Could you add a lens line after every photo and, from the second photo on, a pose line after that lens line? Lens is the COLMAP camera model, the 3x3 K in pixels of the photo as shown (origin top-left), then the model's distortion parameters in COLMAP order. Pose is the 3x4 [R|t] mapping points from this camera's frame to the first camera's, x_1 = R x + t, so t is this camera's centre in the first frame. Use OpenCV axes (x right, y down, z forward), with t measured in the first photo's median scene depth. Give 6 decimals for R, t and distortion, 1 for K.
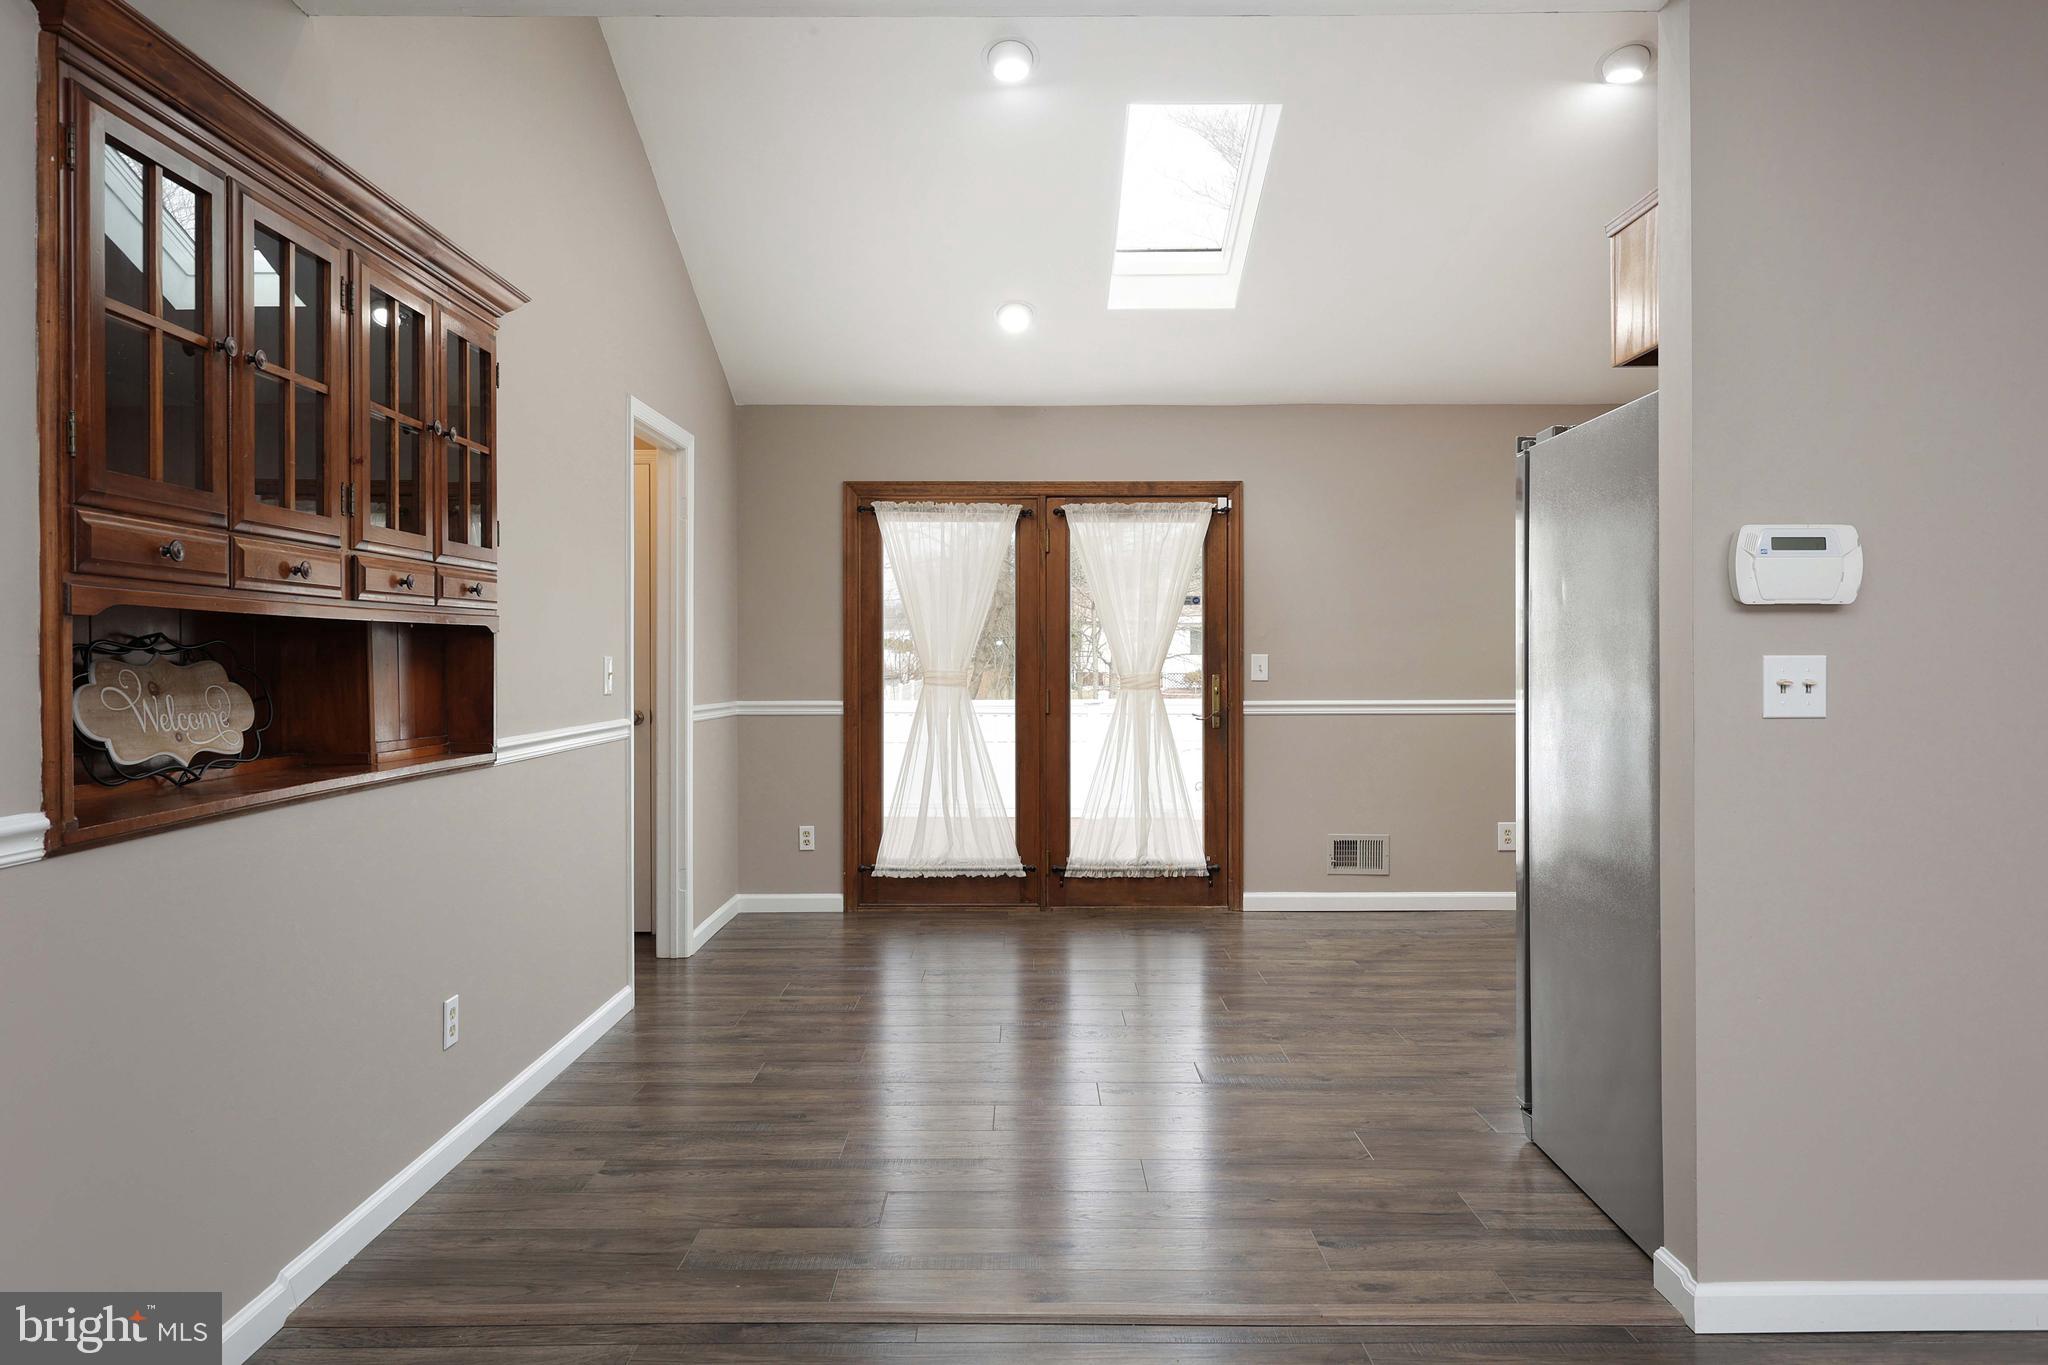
lens RADIAL K [[1338.6, 0, 1033.0], [0, 1338.6, 676.3], [0, 0, 1]] dist [0.007259, -0.002068]
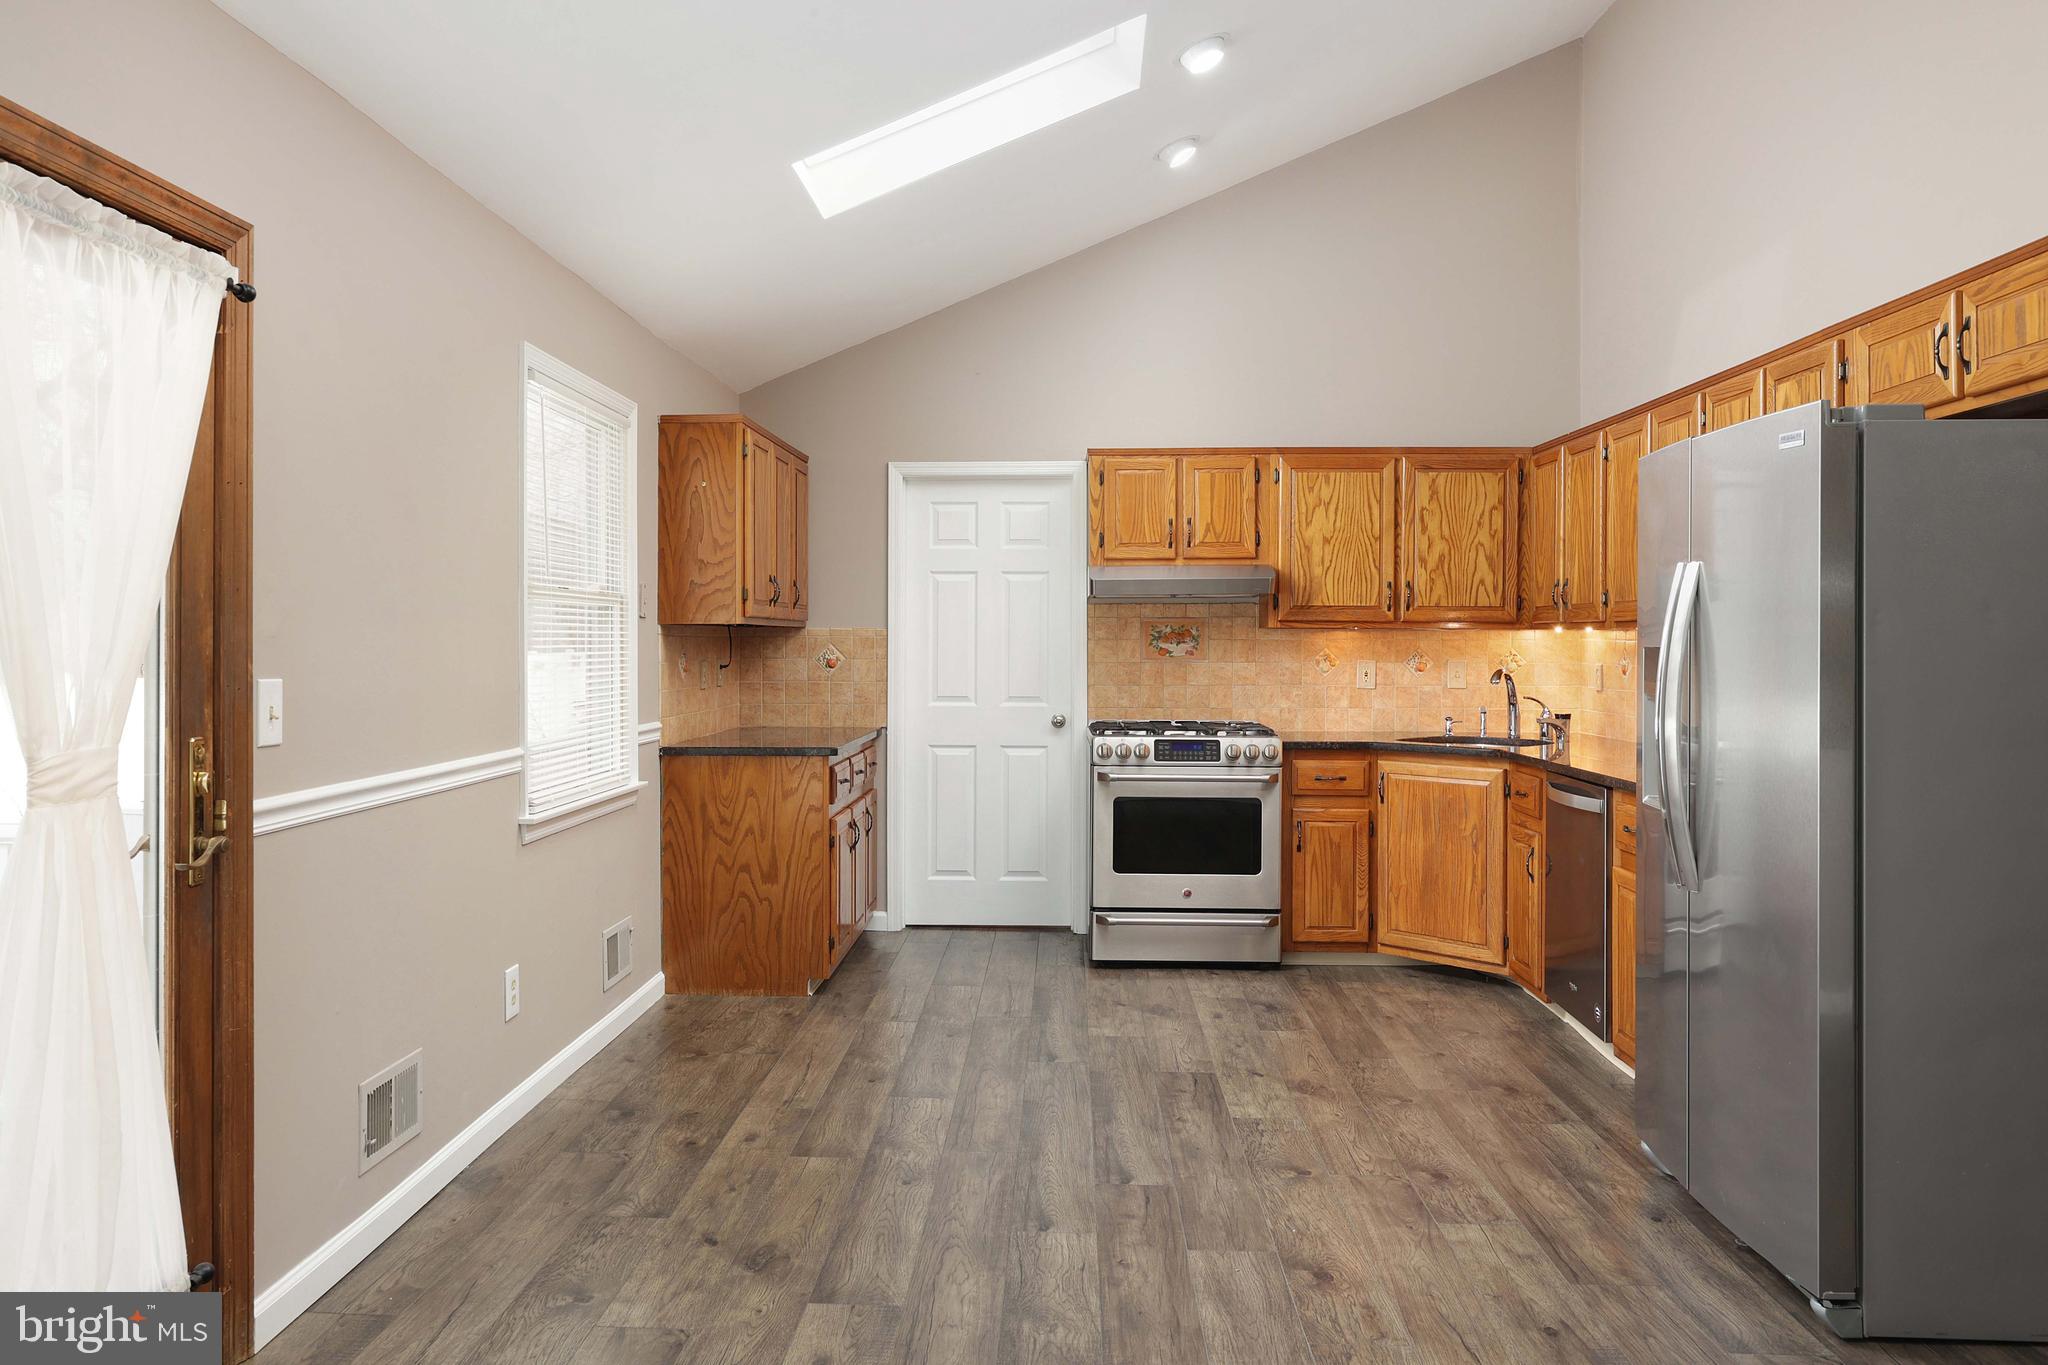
lens RADIAL K [[1440.2, 0, 1010.8], [0, 1440.2, 641.8], [0, 0, 1]] dist [0.004219, -0.004582]
pose [[0.049779, 0.003213, 0.998755, -0.243141], [0.011605, 0.999925, -0.003795, -0.023038], [-0.998693, 0.011779, 0.049738, 0.765859]]
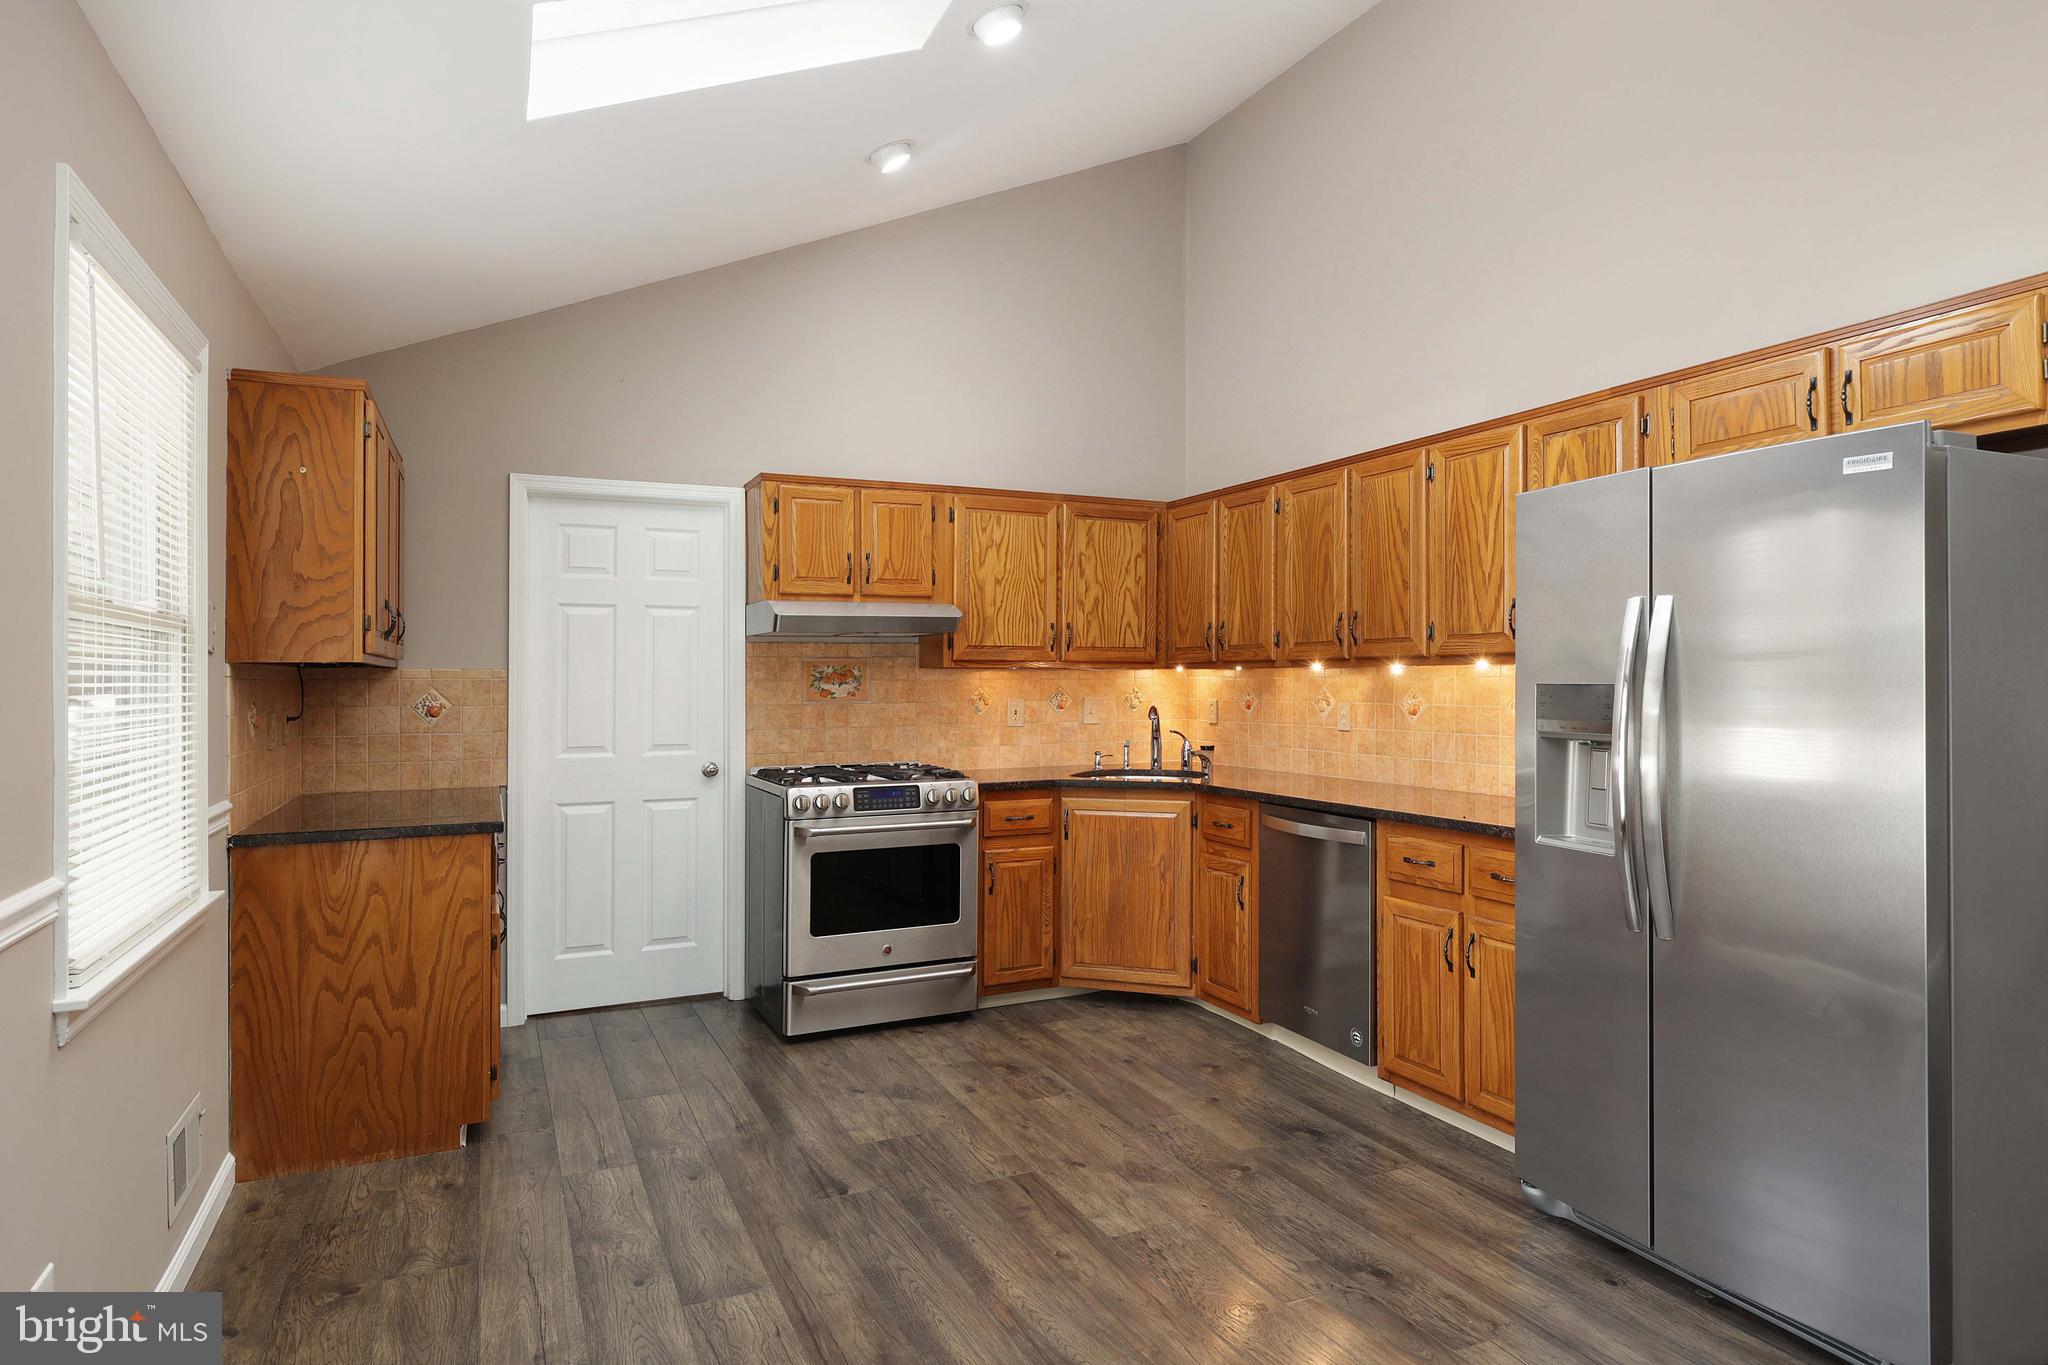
lens RADIAL K [[1152.5, 0, 1034.7], [0, 1152.5, 671.6], [0, 0, 1]] dist [-0.002659, 0.002183]
pose [[-0.419631, 0.012028, 0.907615, 0.009344], [0.018429, 0.999819, -0.004729, -0.026787], [-0.907508, 0.014741, -0.419777, 0.906909]]
